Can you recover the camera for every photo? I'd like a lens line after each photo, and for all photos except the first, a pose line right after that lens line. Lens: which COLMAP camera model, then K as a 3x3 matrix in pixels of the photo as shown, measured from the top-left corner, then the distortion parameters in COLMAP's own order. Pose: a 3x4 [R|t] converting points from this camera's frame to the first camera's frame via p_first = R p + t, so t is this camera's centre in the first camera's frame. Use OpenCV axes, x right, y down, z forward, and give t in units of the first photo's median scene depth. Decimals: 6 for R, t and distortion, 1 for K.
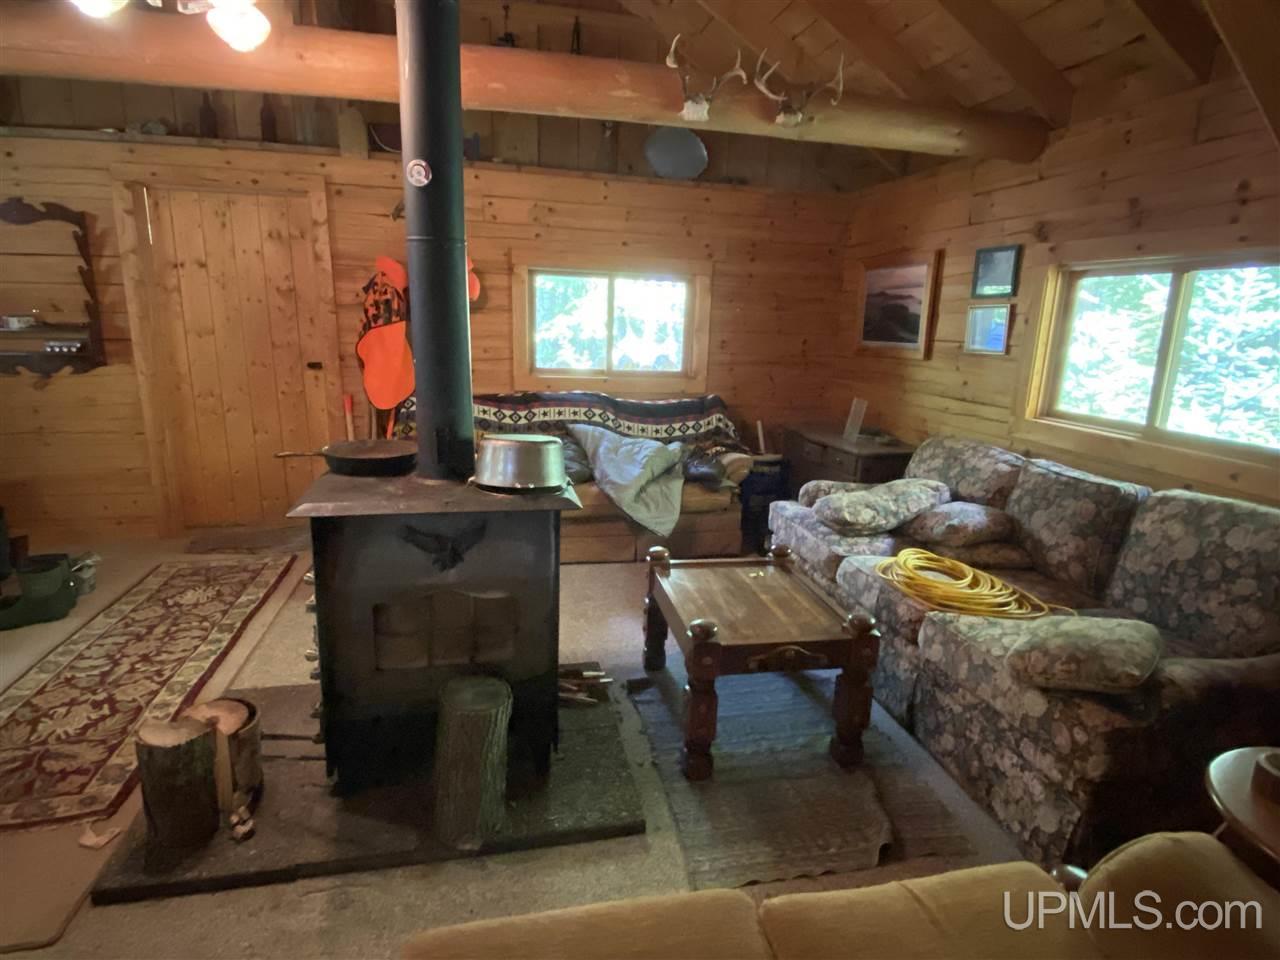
lens RADIAL K [[673.1, 0, 646.0], [0, 673.1, 480.6], [0, 0, 1]] dist [0.023999, -0.028429]
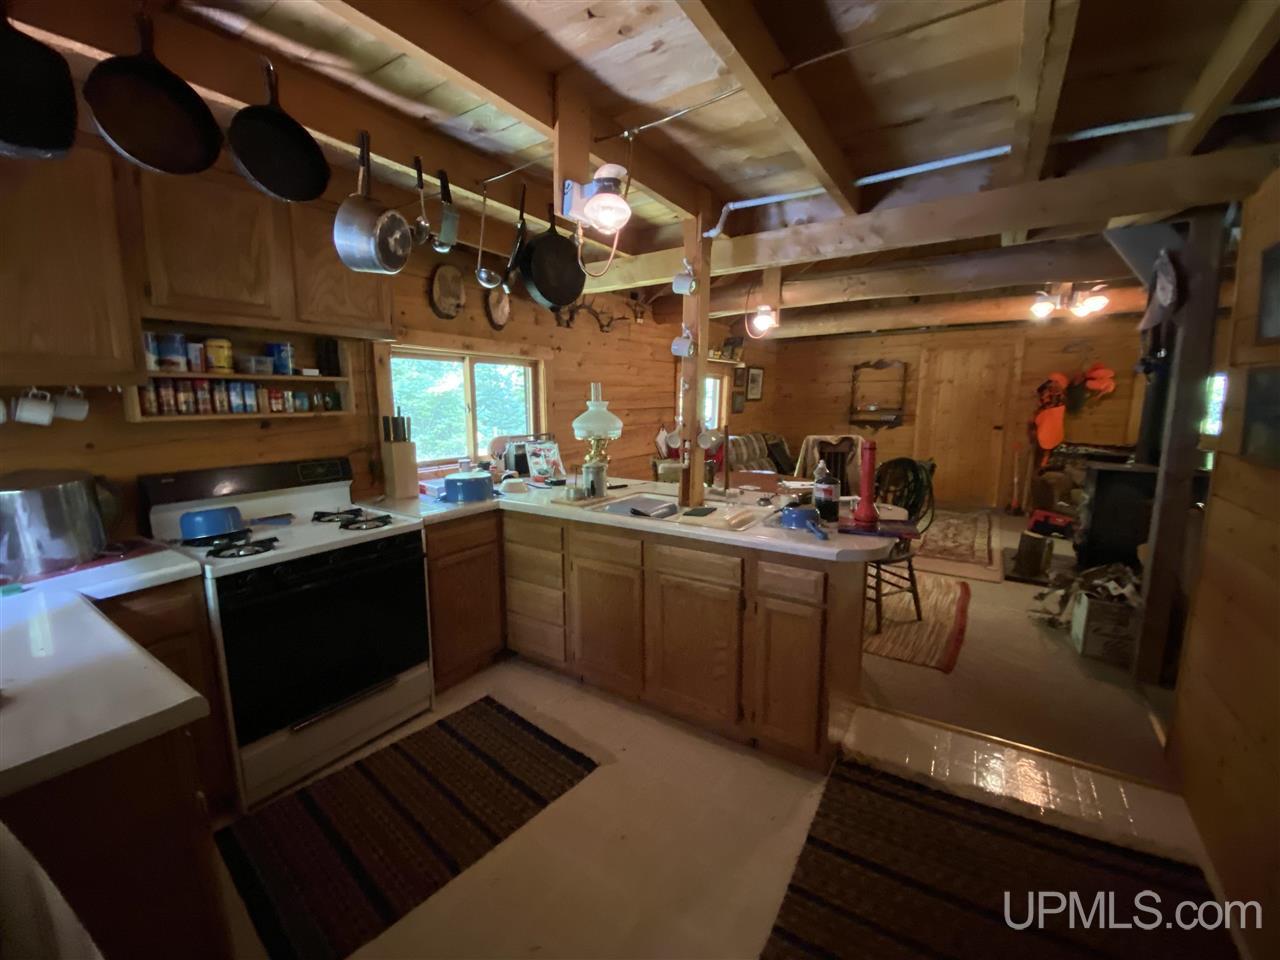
lens RADIAL K [[511.1, 0, 644.4], [0, 511.1, 480.0], [0, 0, 1]] dist [0.005980, -0.013372]
pose [[0.687069, 0.085796, -0.721509, -0.115857], [-0.149277, 0.988489, -0.024609, 0.199785], [0.711092, 0.124612, 0.691968, -0.873747]]
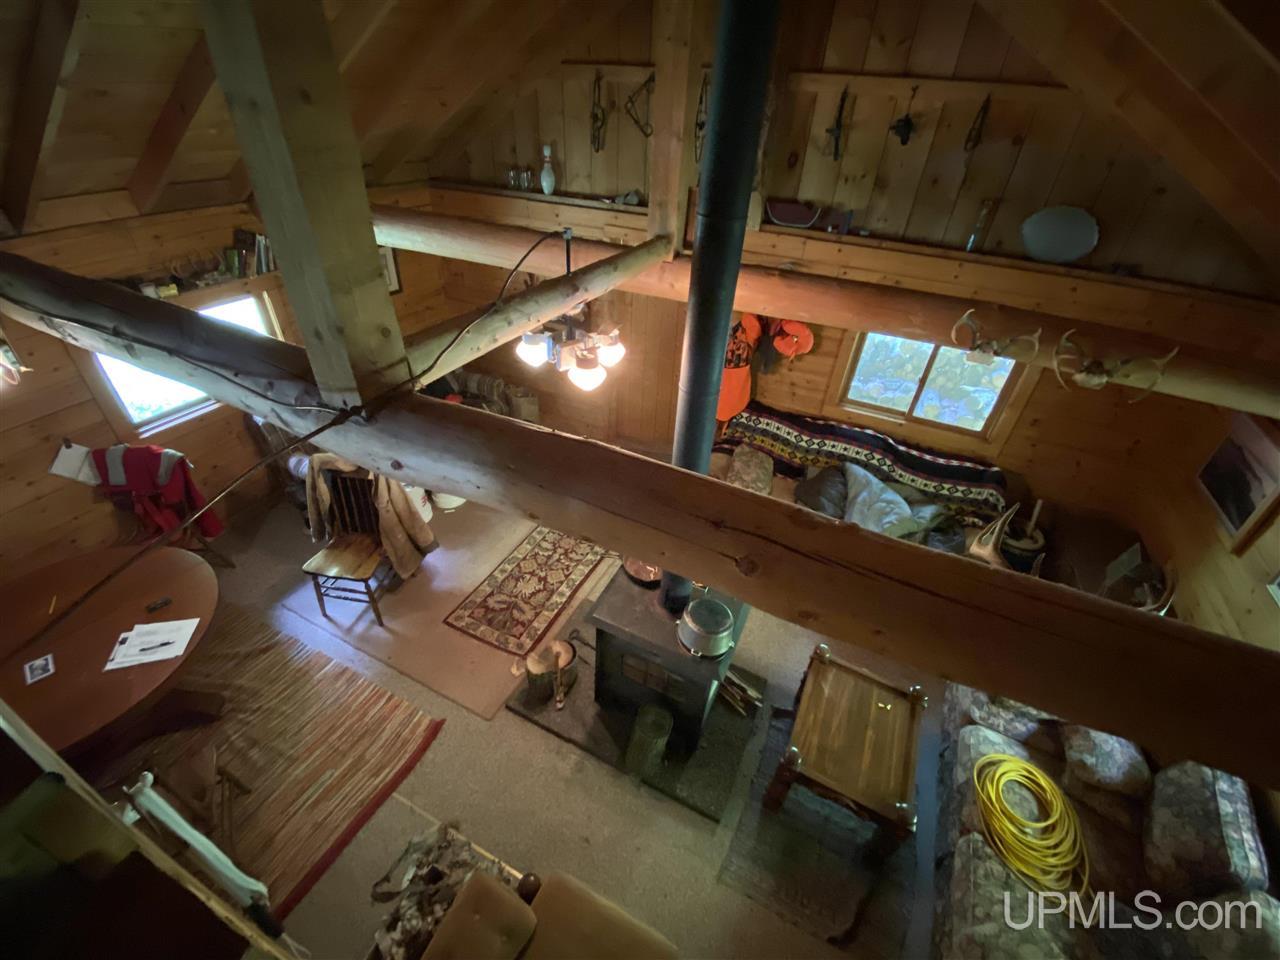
lens RADIAL K [[511.1, 0, 648.4], [0, 511.1, 473.9], [0, 0, 1]] dist [0.005980, -0.013372]
pose [[0.777640, 0.374612, -0.504918, 0.098774], [-0.173393, 0.899744, 0.400495, -0.431696], [0.604327, -0.223892, 0.764632, 0.019354]]
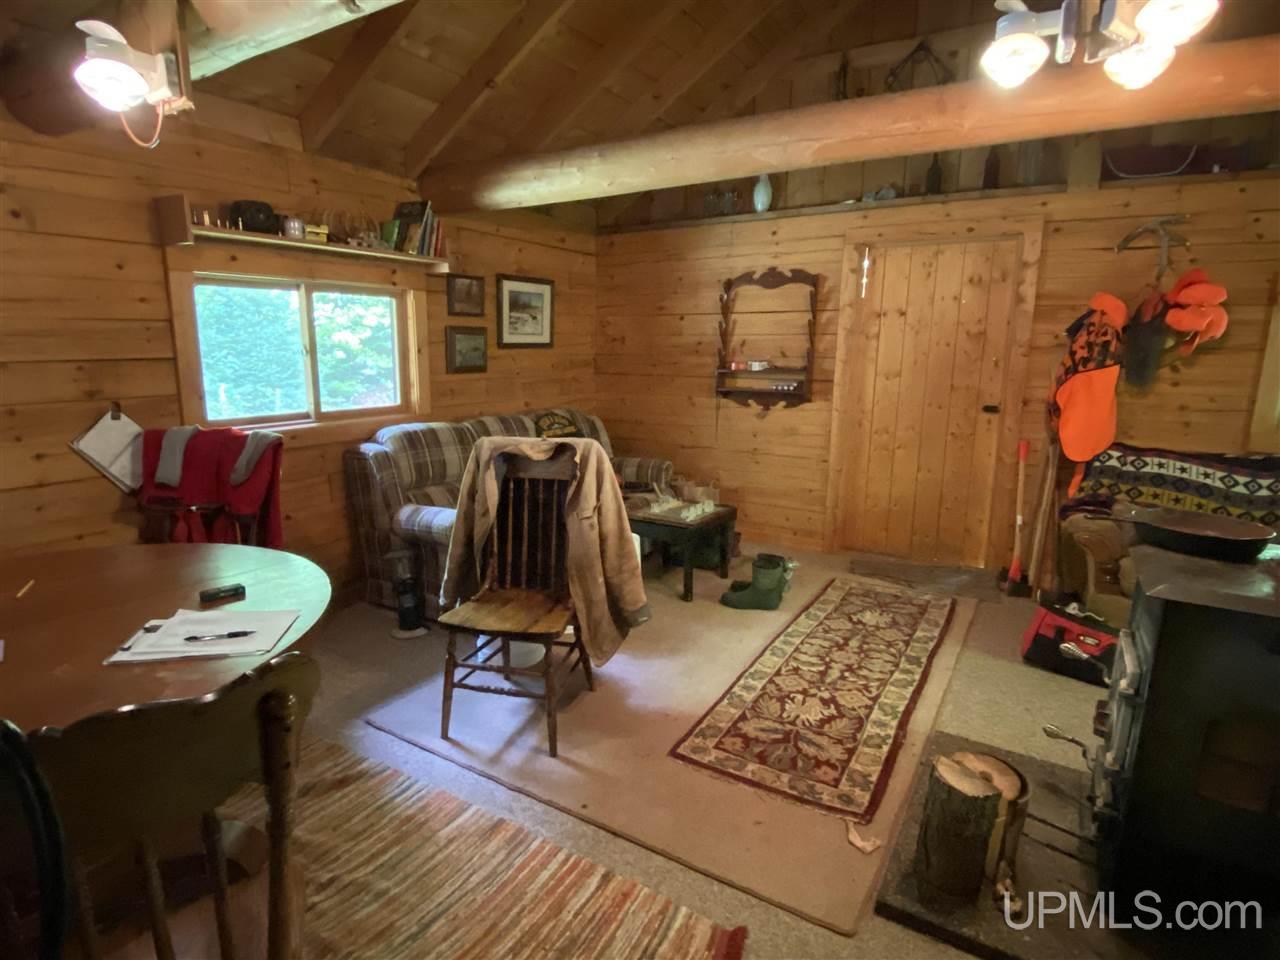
lens RADIAL K [[673.1, 0, 645.9], [0, 673.1, 481.8], [0, 0, 1]] dist [0.023999, -0.028429]
pose [[0.716398, 0.119882, -0.687315, -0.181512], [-0.153324, 0.988097, 0.012533, -0.002163], [0.680636, 0.096403, 0.726251, -0.044634]]
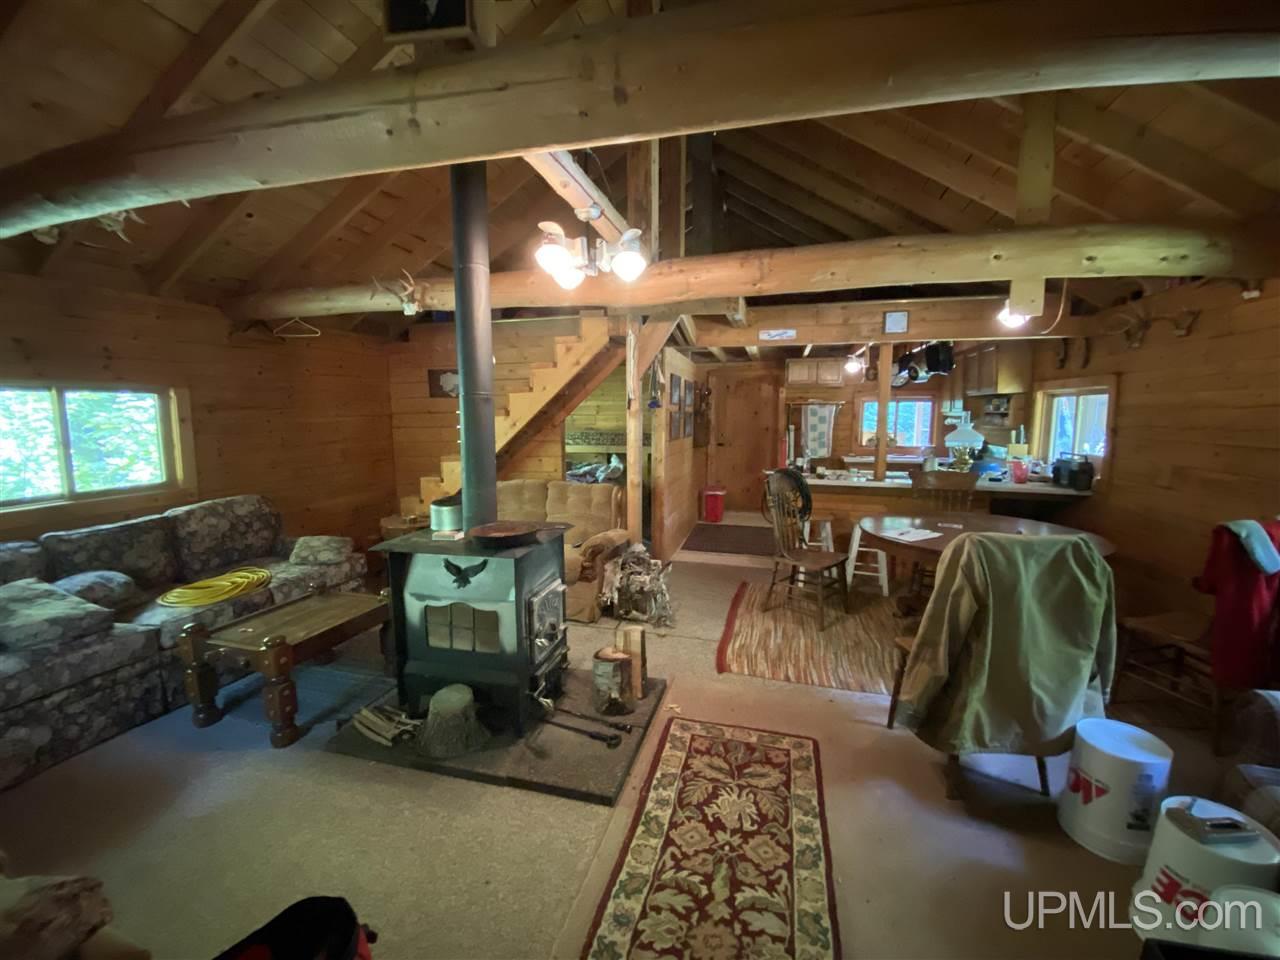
lens RADIAL K [[511.1, 0, 641.4], [0, 511.1, 483.1], [0, 0, 1]] dist [0.005980, -0.013372]
pose [[-0.877293, -0.094379, 0.470584, -0.641999], [0.087441, 0.932637, 0.350060, -0.274517], [-0.471922, 0.348254, -0.809944, 0.941320]]
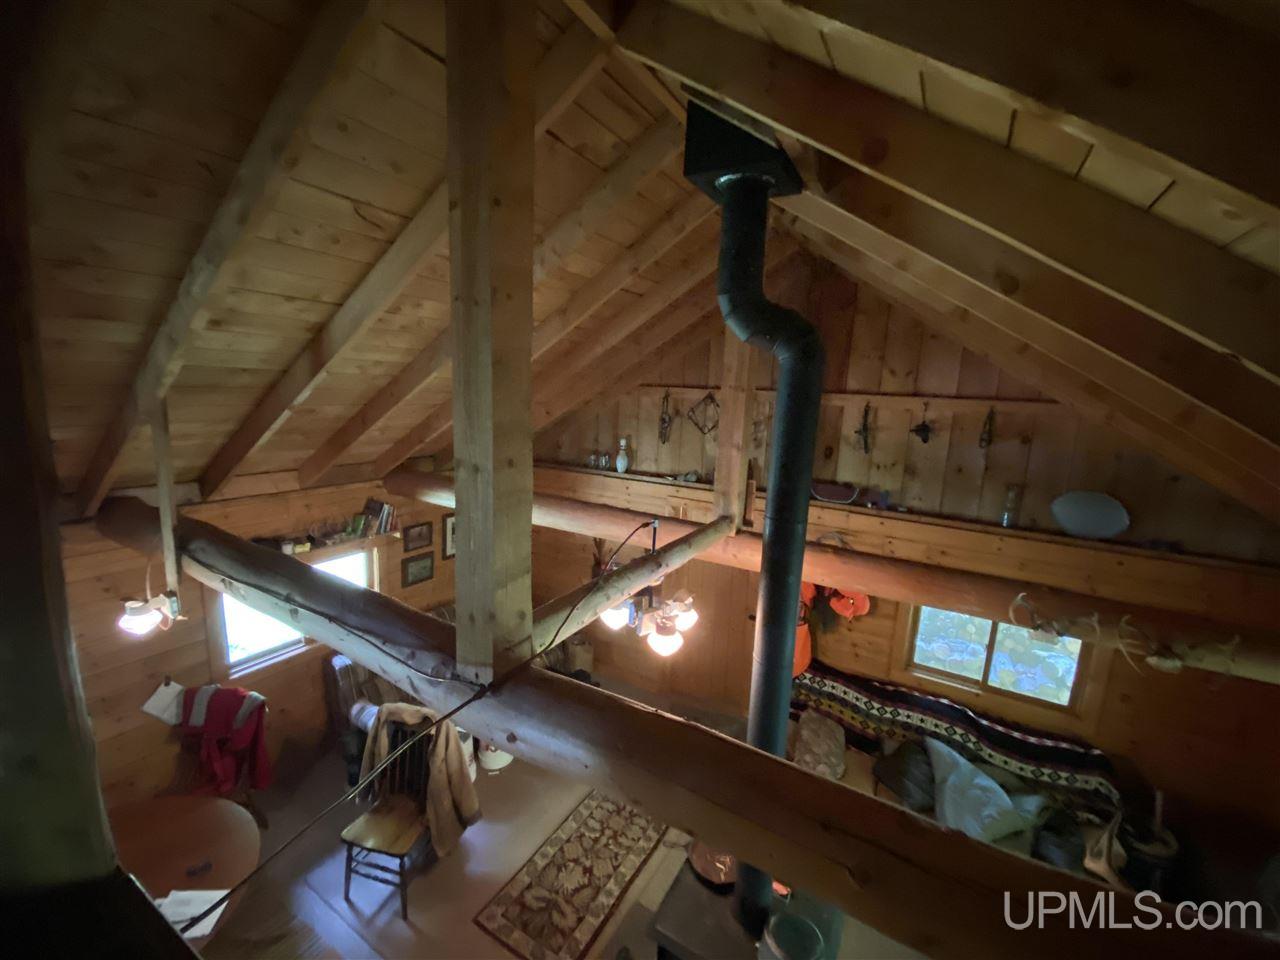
lens RADIAL K [[511.1, 0, 647.4], [0, 511.1, 475.9], [0, 0, 1]] dist [0.005980, -0.013372]
pose [[0.720857, 0.115507, -0.683391, 0.100215], [-0.181815, 0.982998, -0.025637, -0.467373], [0.668811, 0.142732, 0.729602, -0.052385]]
